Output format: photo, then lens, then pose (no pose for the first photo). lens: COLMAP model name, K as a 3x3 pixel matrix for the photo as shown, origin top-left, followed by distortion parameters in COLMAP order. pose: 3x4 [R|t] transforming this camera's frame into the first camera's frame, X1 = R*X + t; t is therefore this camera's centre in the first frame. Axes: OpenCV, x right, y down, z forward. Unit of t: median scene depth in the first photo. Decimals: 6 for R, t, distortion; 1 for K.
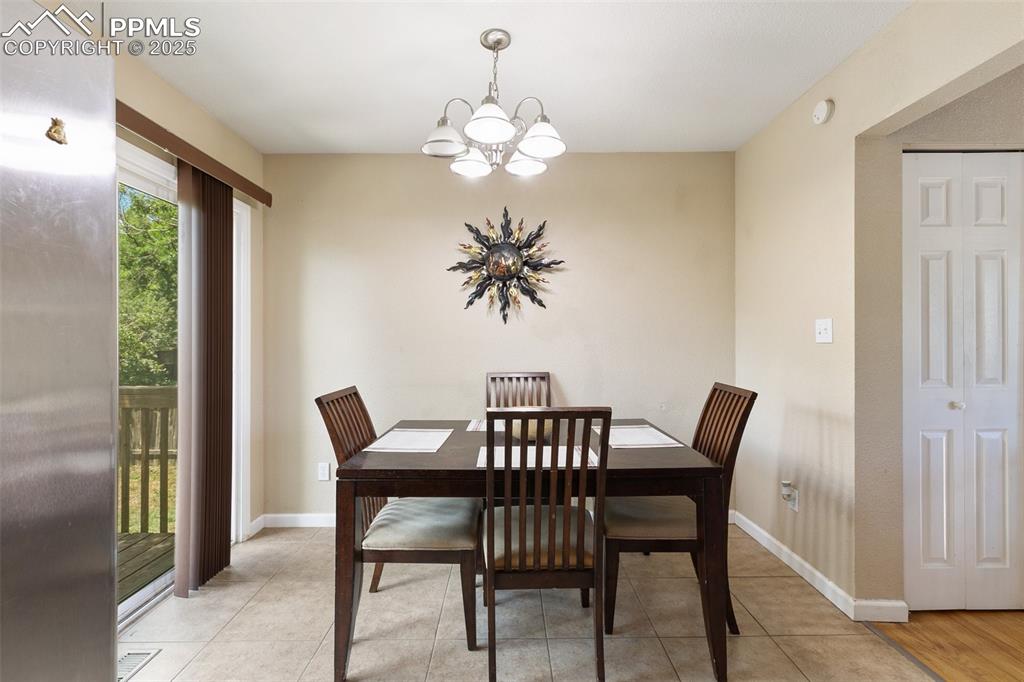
lens RADIAL K [[458.0, 0, 510.7], [0, 458.0, 344.3], [0, 0, 1]] dist [0.002731, 0.000275]
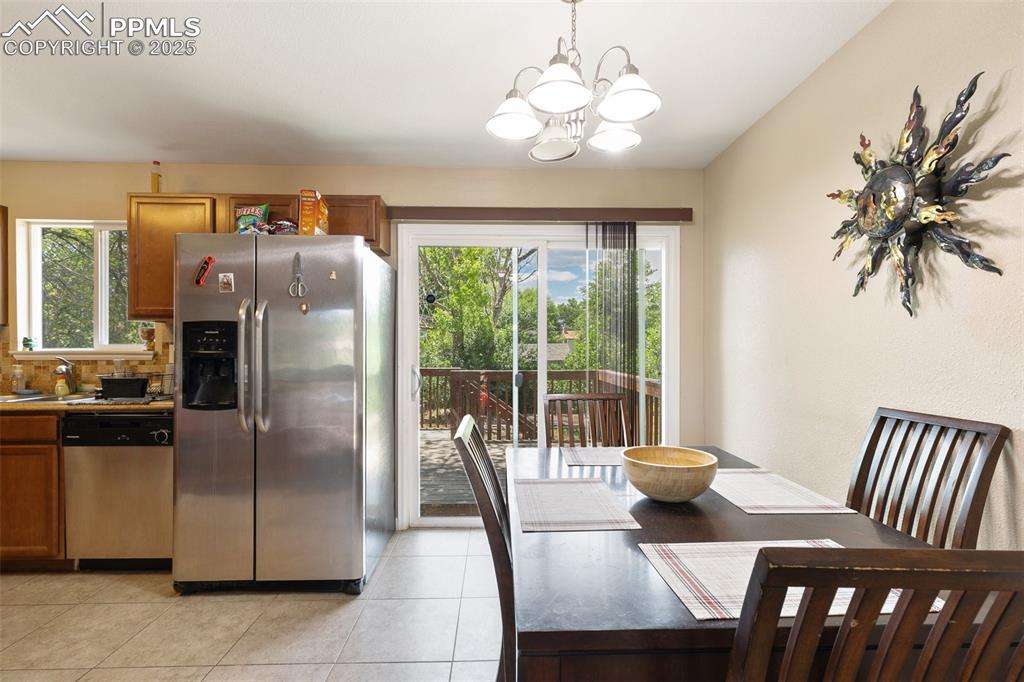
lens RADIAL K [[457.9, 0, 509.7], [0, 457.9, 347.6], [0, 0, 1]] dist [-0.001169, -0.000033]
pose [[0.030334, 0.002972, -0.999535, 0.494315], [-0.004600, 0.999985, 0.002834, -0.009732], [0.999529, 0.004512, 0.030347, 0.539125]]
